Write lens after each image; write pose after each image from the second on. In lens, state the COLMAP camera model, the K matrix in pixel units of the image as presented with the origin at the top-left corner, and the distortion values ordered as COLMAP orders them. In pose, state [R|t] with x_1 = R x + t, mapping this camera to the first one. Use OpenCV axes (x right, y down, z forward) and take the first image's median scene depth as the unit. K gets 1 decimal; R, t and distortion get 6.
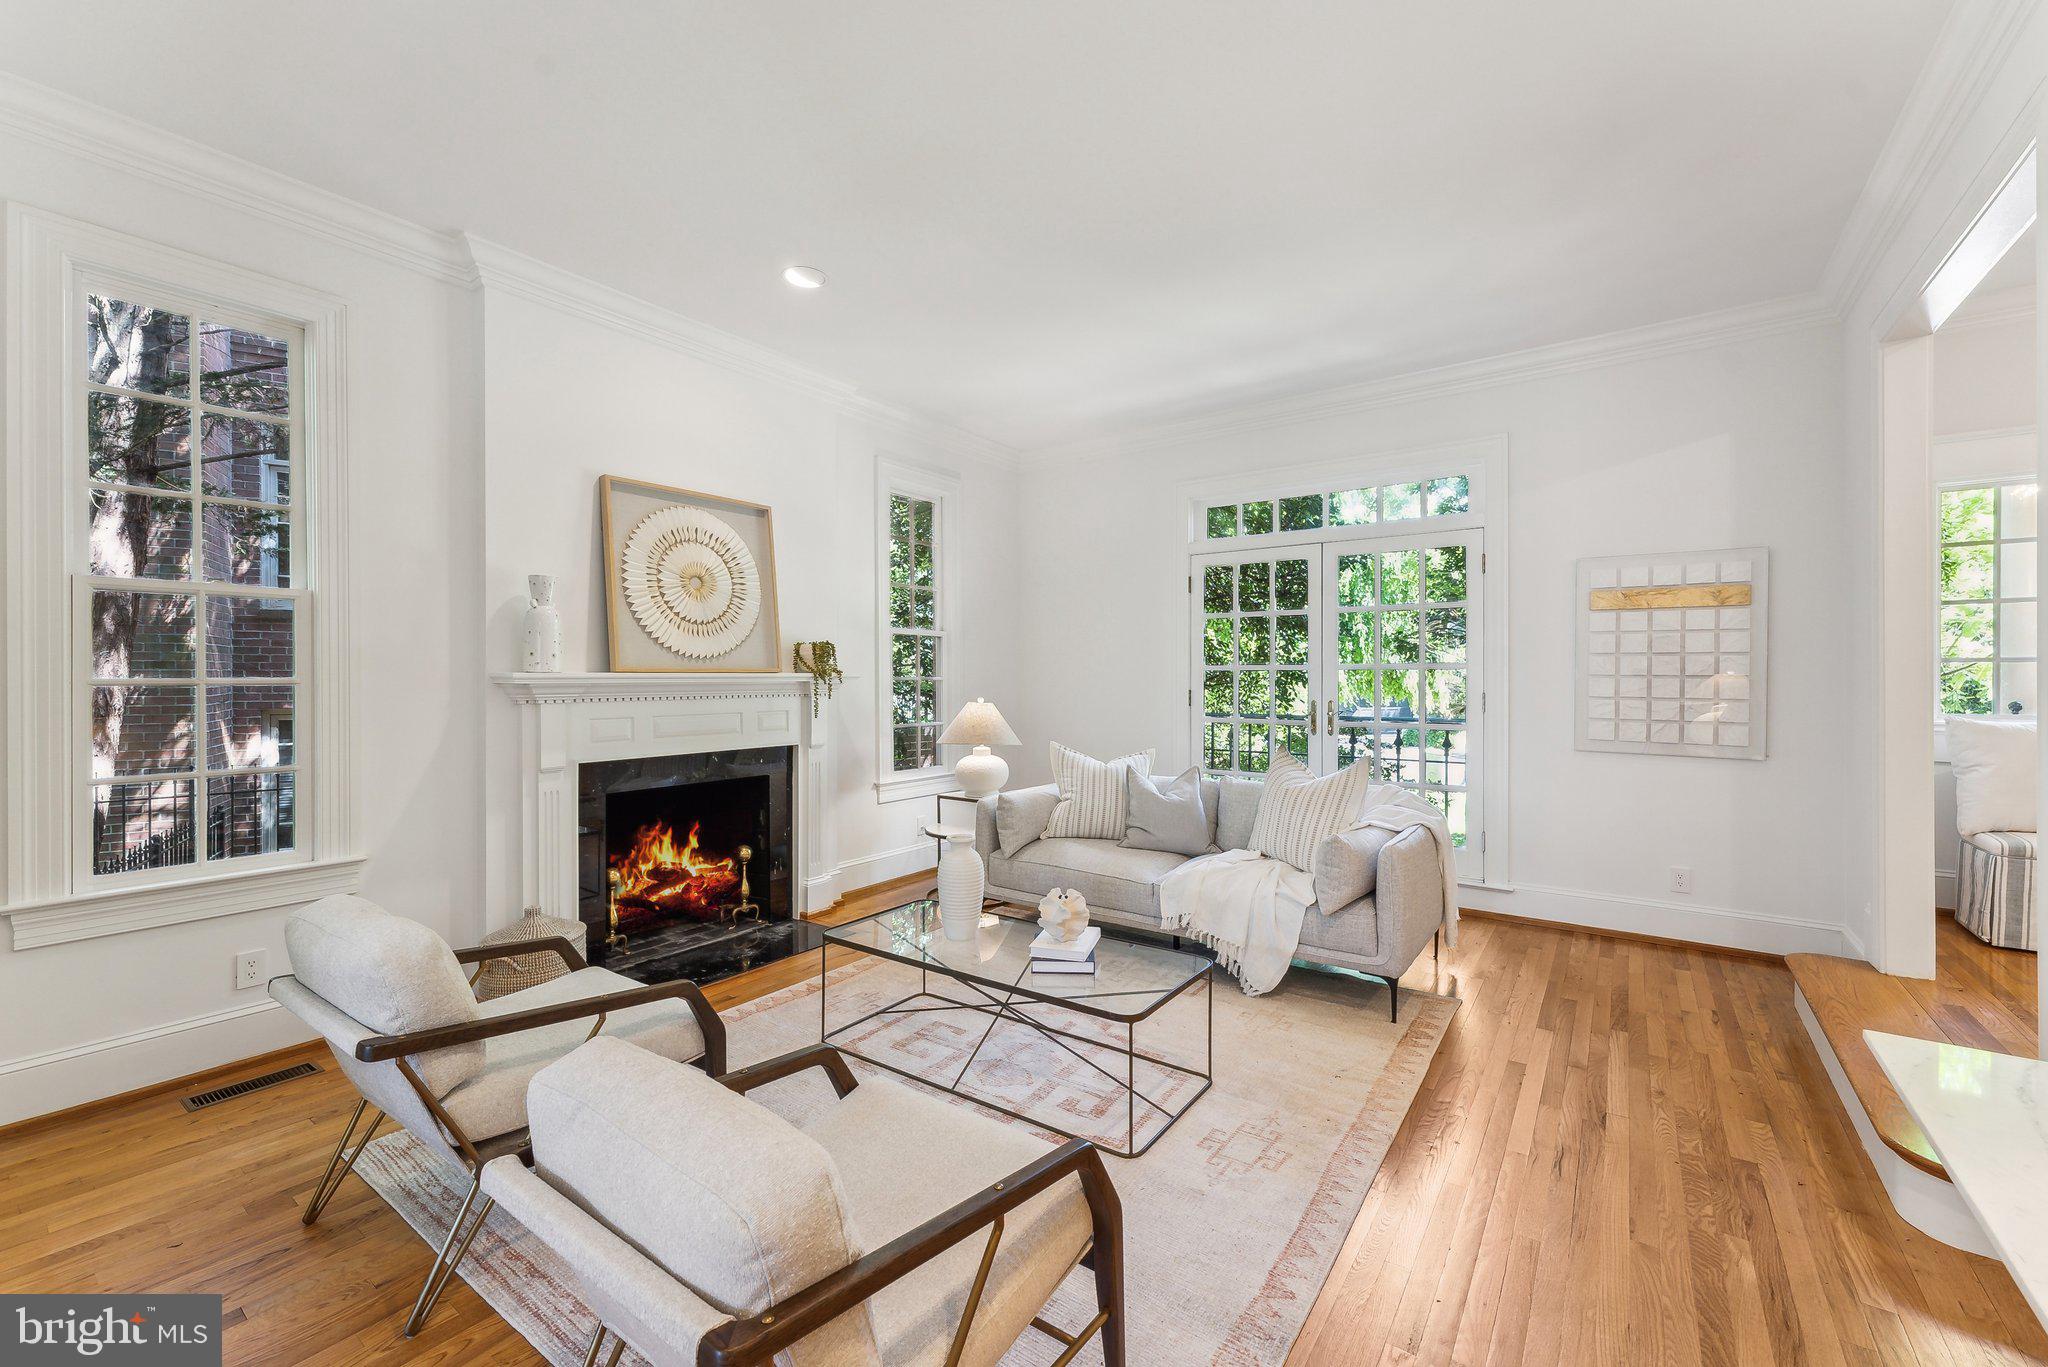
lens RADIAL K [[813.7, 0, 1024.0], [0, 813.7, 683.5], [0, 0, 1]] dist [-0.002383, -0.000162]
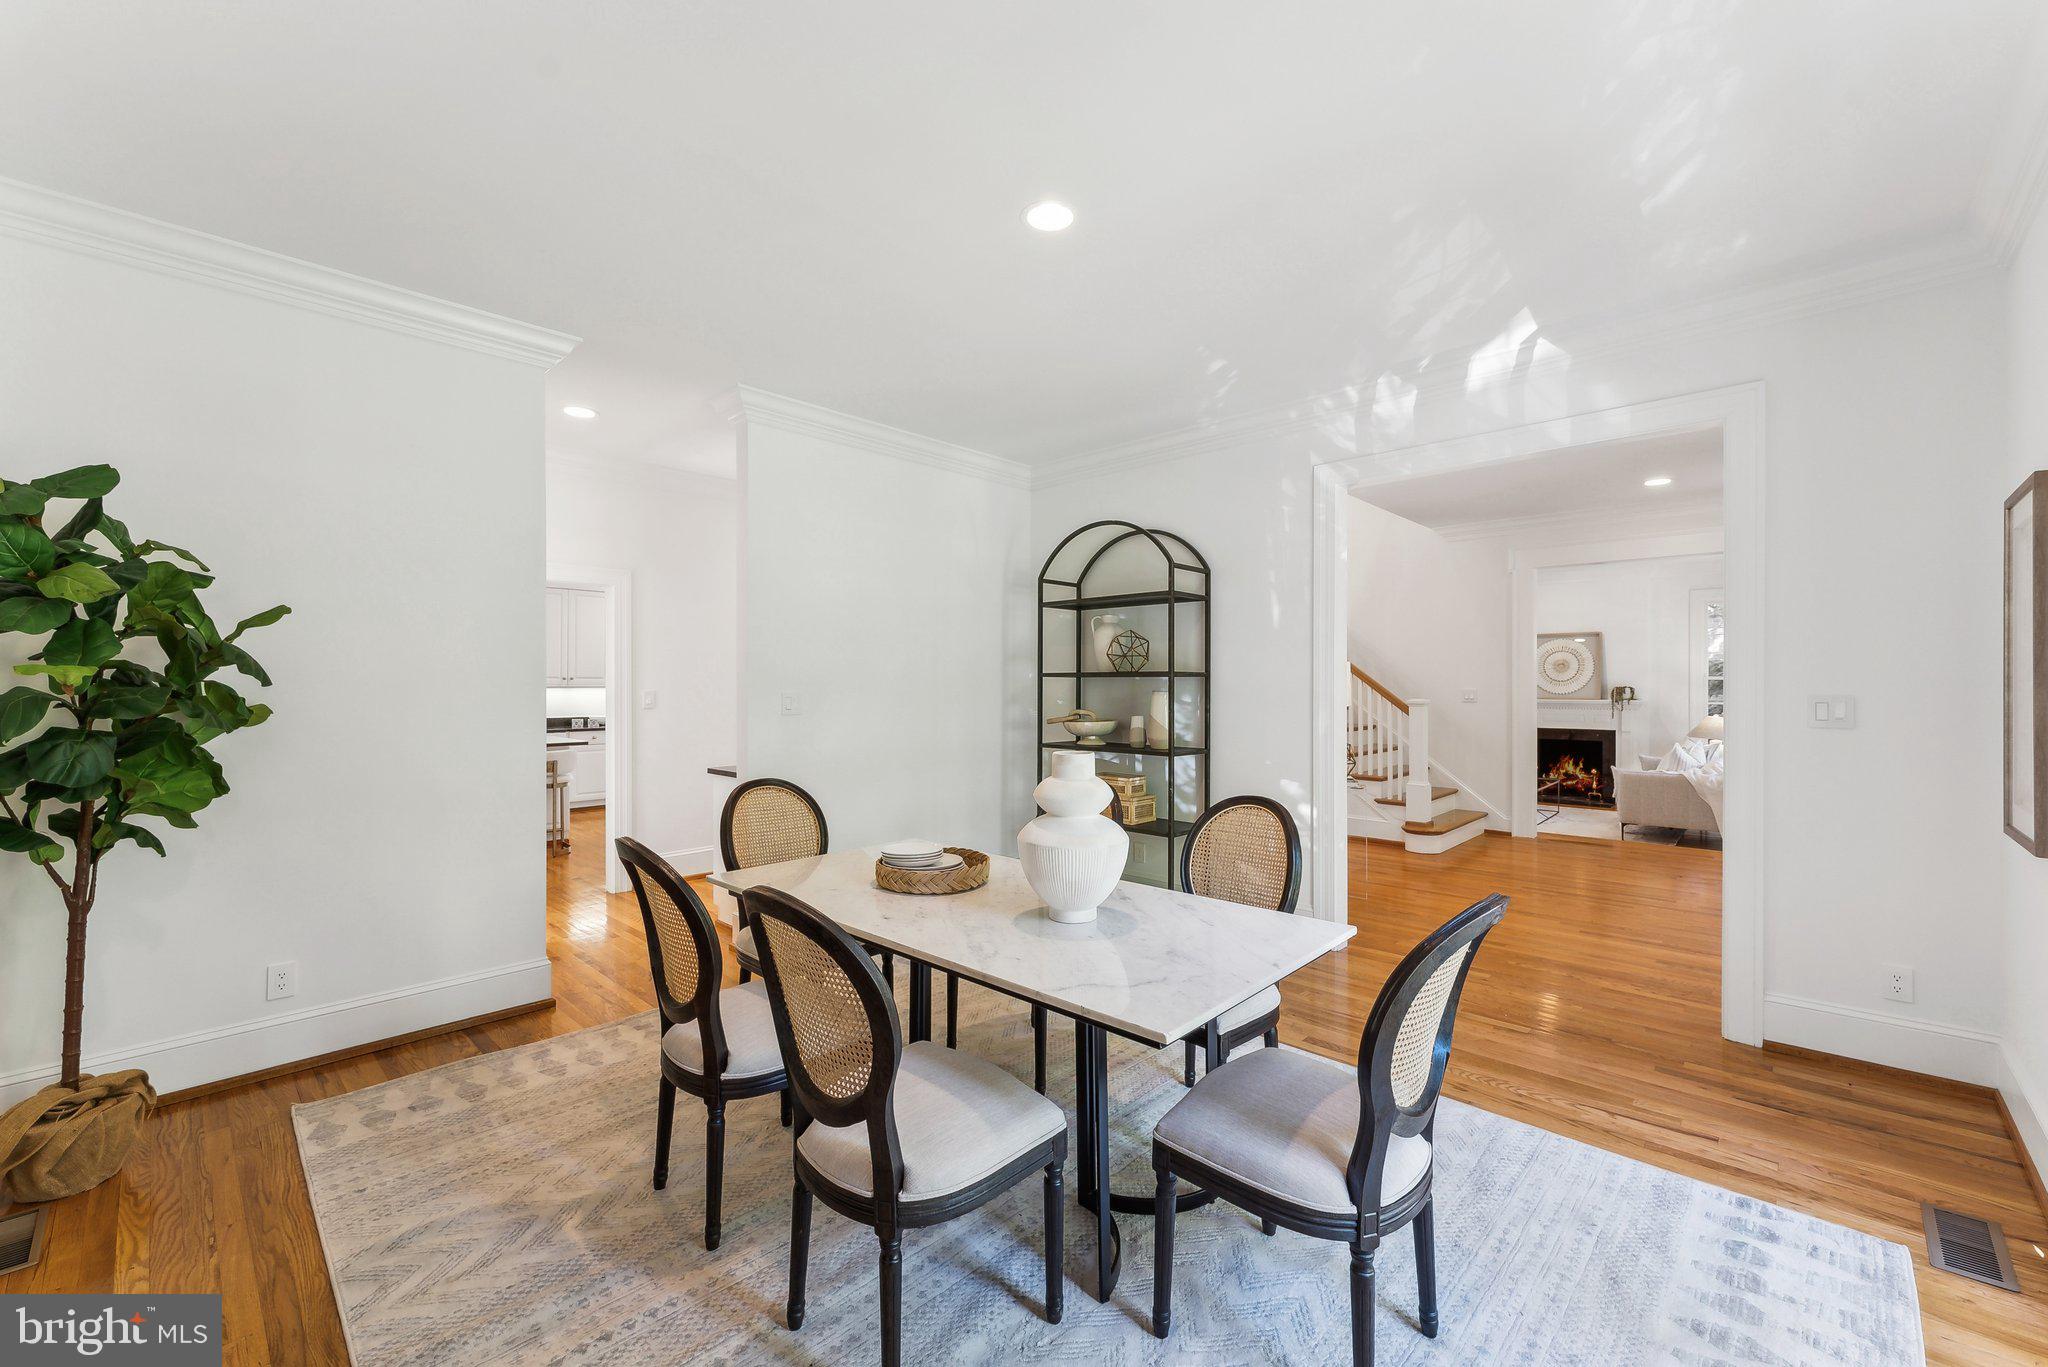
lens RADIAL K [[813.7, 0, 1024.0], [0, 813.7, 683.5], [0, 0, 1]] dist [-0.002383, -0.000162]
pose [[-0.132091, 0.000065, -0.991238, 2.365939], [-0.002456, 0.999997, 0.000393, -0.058621], [0.991235, 0.002486, -0.132091, -0.398982]]
